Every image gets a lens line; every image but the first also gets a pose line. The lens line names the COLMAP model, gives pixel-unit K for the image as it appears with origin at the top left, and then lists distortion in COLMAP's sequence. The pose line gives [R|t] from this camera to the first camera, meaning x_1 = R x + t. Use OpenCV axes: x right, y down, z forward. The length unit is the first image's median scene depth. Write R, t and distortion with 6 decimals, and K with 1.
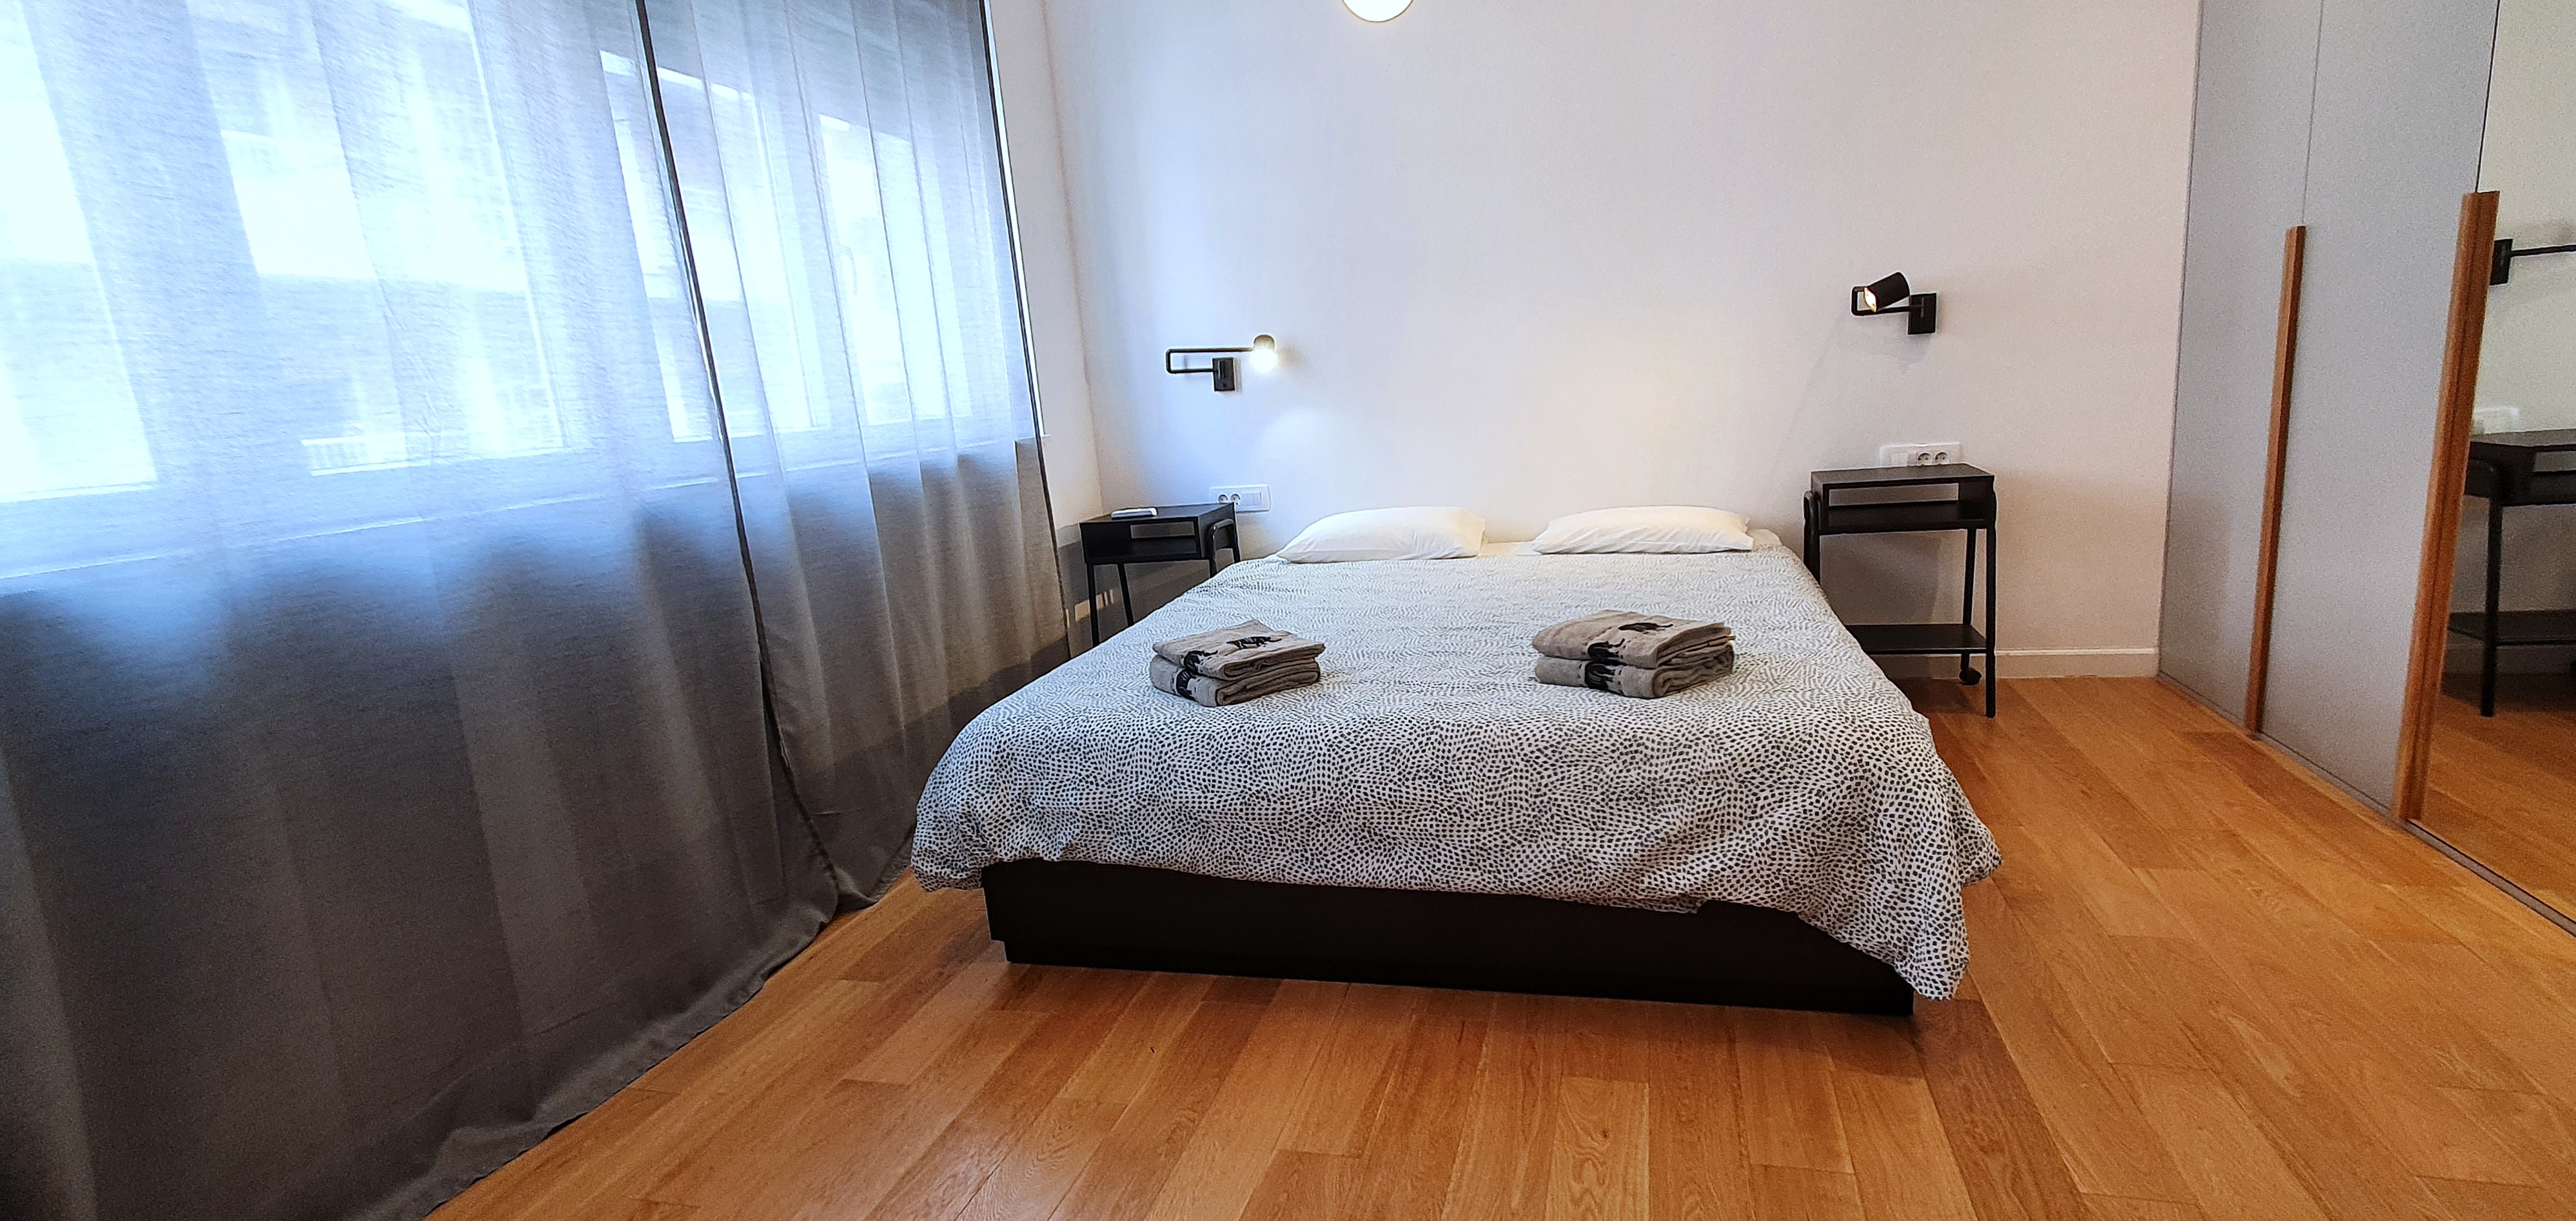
lens RADIAL K [[1171.1, 0, 1292.6], [0, 1171.1, 622.8], [0, 0, 1]] dist [-0.002702, -0.000237]
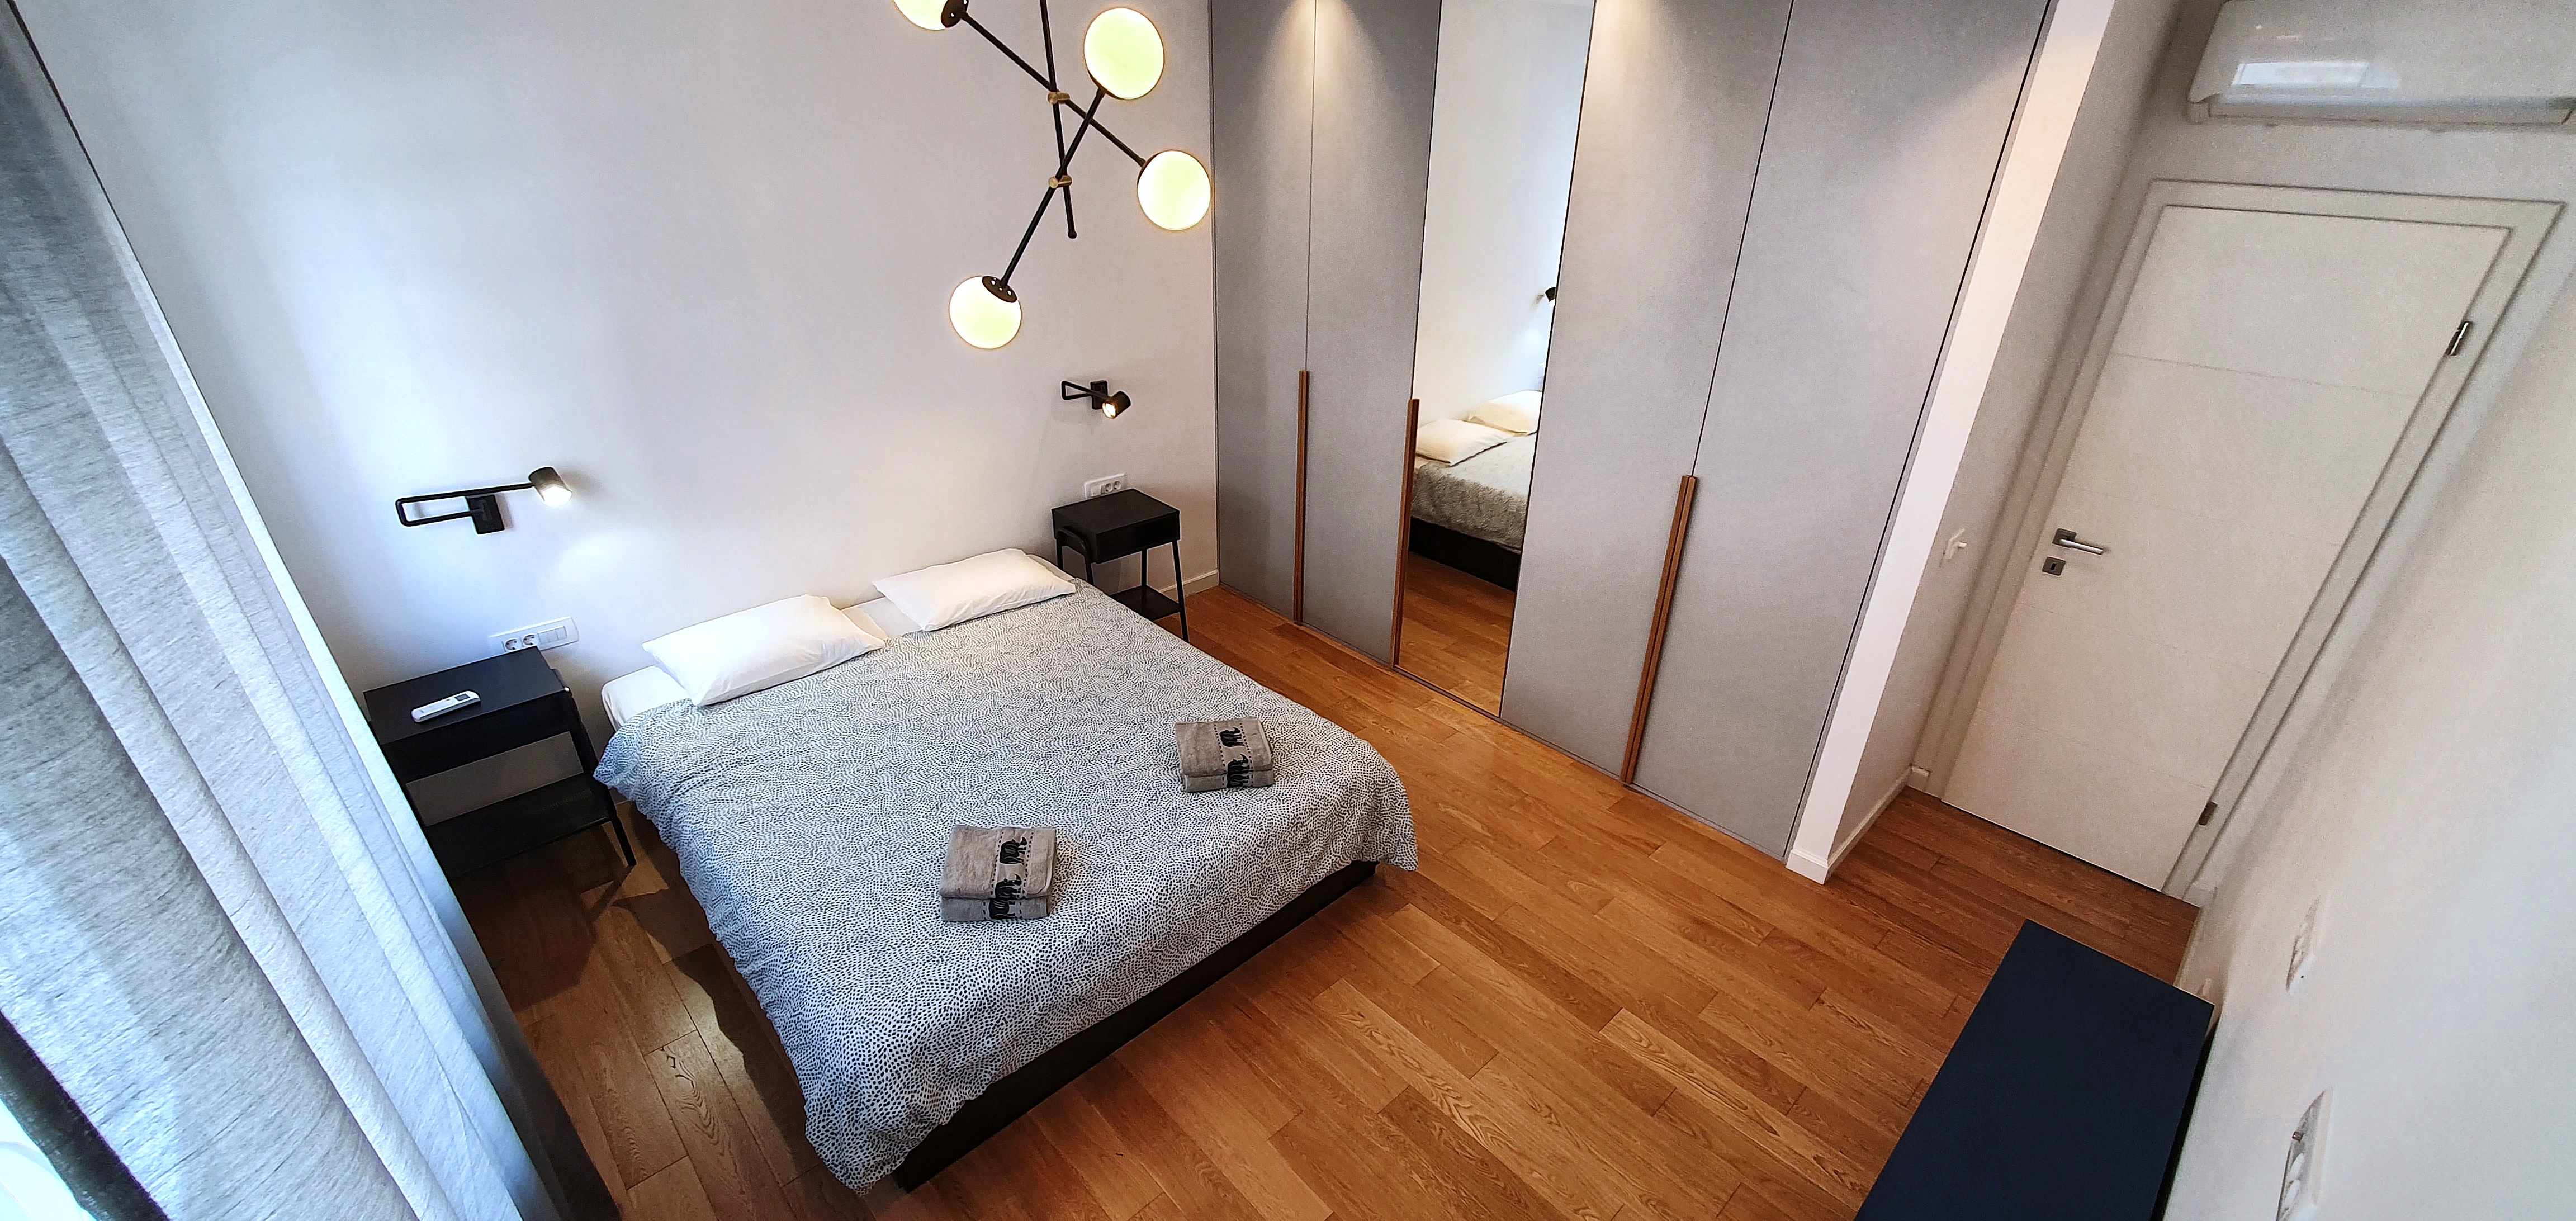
lens RADIAL K [[1033.9, 0, 1298.6], [0, 1033.9, 635.1], [0, 0, 1]] dist [0.025033, -0.006129]
pose [[0.503569, -0.318886, 0.802951, -0.797669], [0.118527, 0.946101, 0.301403, -0.575335], [-0.855786, -0.056606, 0.514224, 0.177261]]
